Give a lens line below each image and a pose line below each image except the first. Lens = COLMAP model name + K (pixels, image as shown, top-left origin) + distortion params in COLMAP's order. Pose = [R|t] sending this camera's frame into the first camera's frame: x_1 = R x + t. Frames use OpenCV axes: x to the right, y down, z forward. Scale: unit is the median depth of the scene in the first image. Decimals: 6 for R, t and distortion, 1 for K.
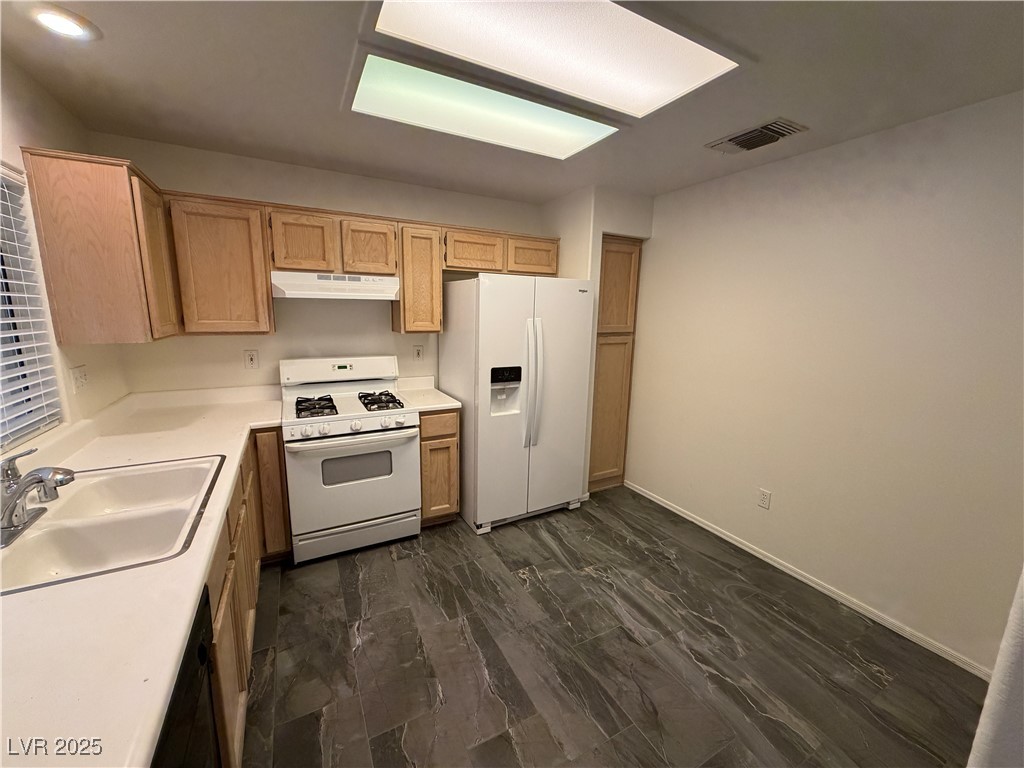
lens RADIAL K [[407.6, 0, 510.7], [0, 407.6, 385.0], [0, 0, 1]] dist [0.000266, -0.000162]
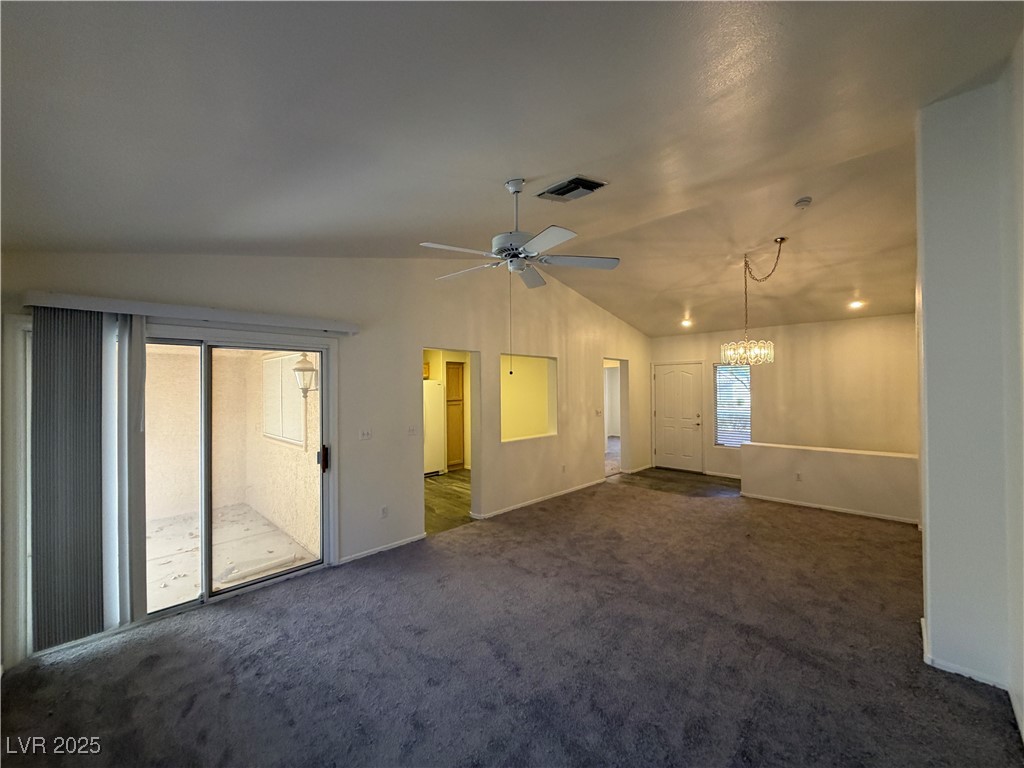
lens RADIAL K [[407.6, 0, 510.9], [0, 407.6, 385.1], [0, 0, 1]] dist [0.000266, -0.000162]
pose [[0.954823, -0.029130, 0.295743, -0.184574], [0.084019, 0.981043, -0.174629, 0.316933], [-0.285049, 0.191587, 0.939170, -1.871758]]
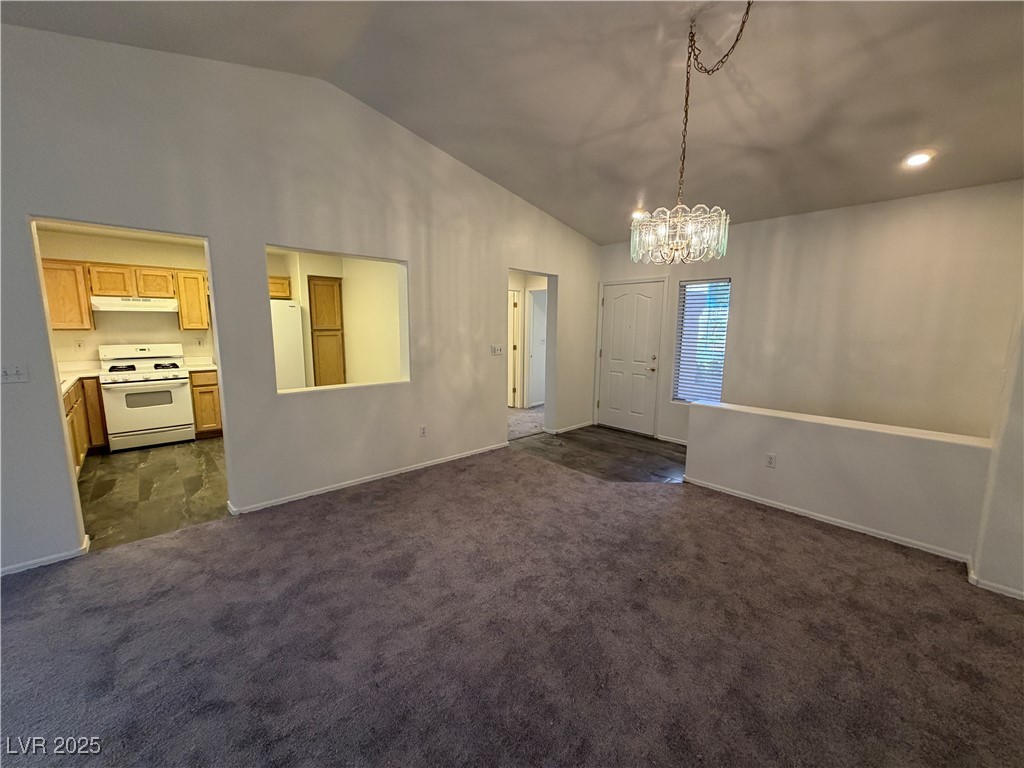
lens RADIAL K [[407.6, 0, 510.7], [0, 407.6, 385.2], [0, 0, 1]] dist [0.000266, -0.000162]
pose [[0.969349, -0.048834, 0.240785, 0.806607], [0.056539, 0.998083, -0.025192, 0.281834], [-0.239093, 0.038033, 0.970252, -1.253687]]
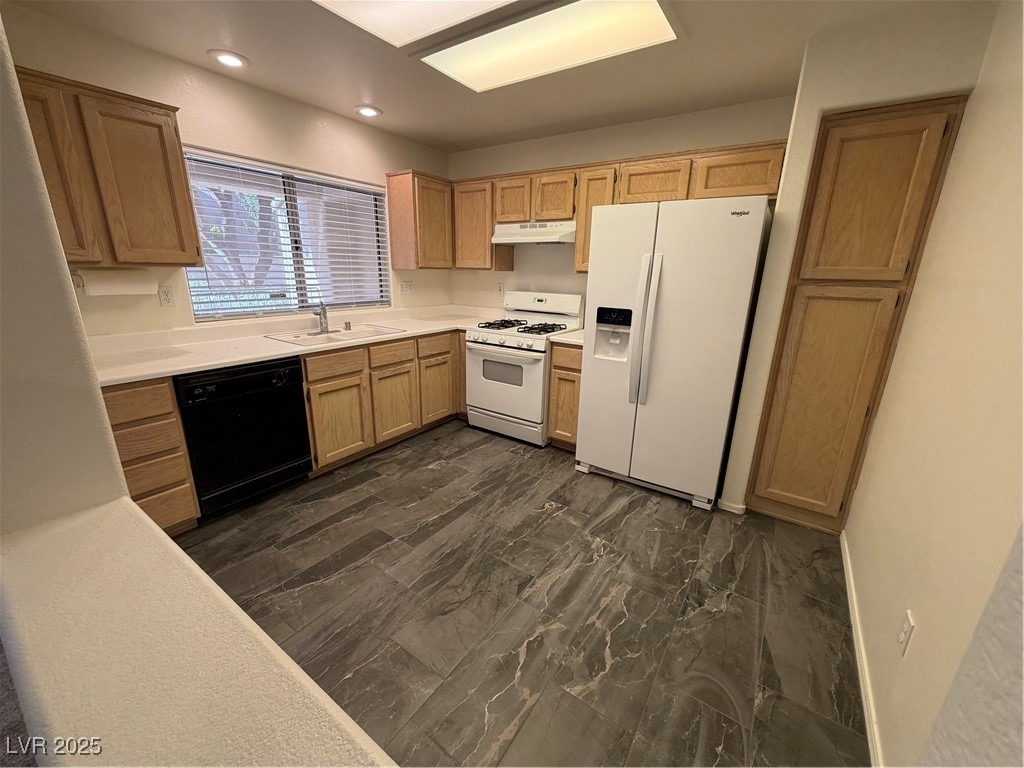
lens RADIAL K [[407.6, 0, 513.4], [0, 407.6, 384.6], [0, 0, 1]] dist [0.000266, -0.000162]
pose [[0.459574, 0.236495, -0.856074, 0.790551], [-0.175084, 0.969105, 0.173729, 0.004750], [0.870711, 0.070043, 0.486781, 0.390025]]
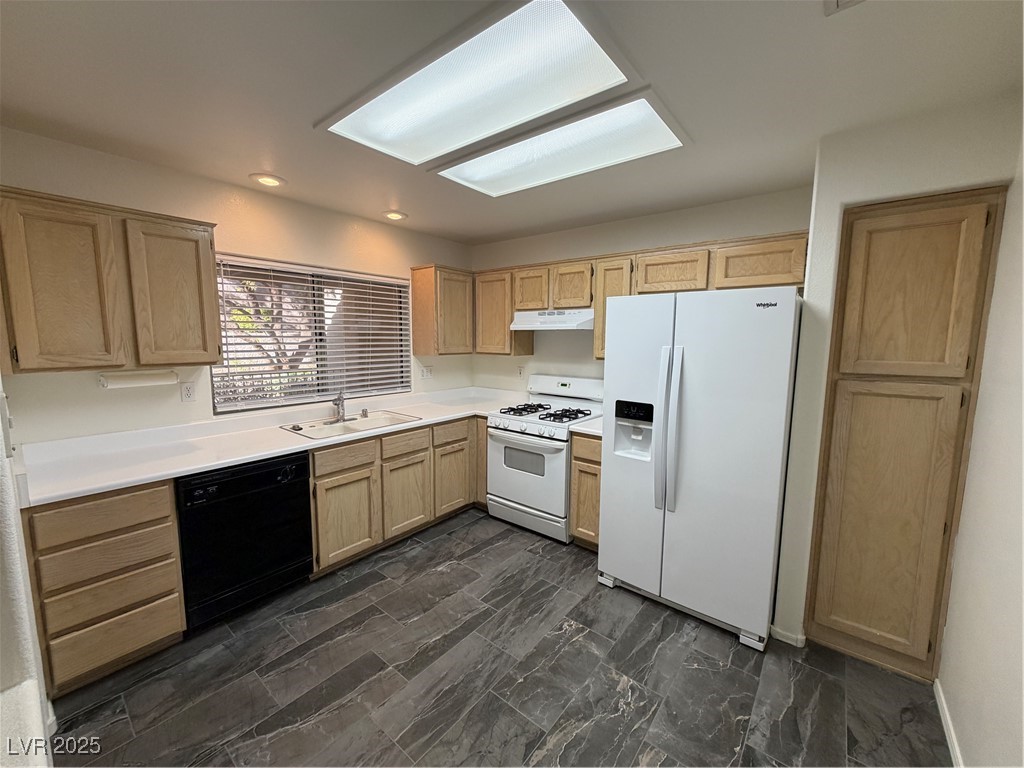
lens RADIAL K [[407.6, 0, 513.6], [0, 407.6, 384.3], [0, 0, 1]] dist [0.000266, -0.000162]
pose [[0.391022, 0.090447, -0.915926, 0.749946], [-0.168057, 0.985446, 0.025566, -0.062144], [0.904908, 0.143931, 0.400531, 0.446285]]
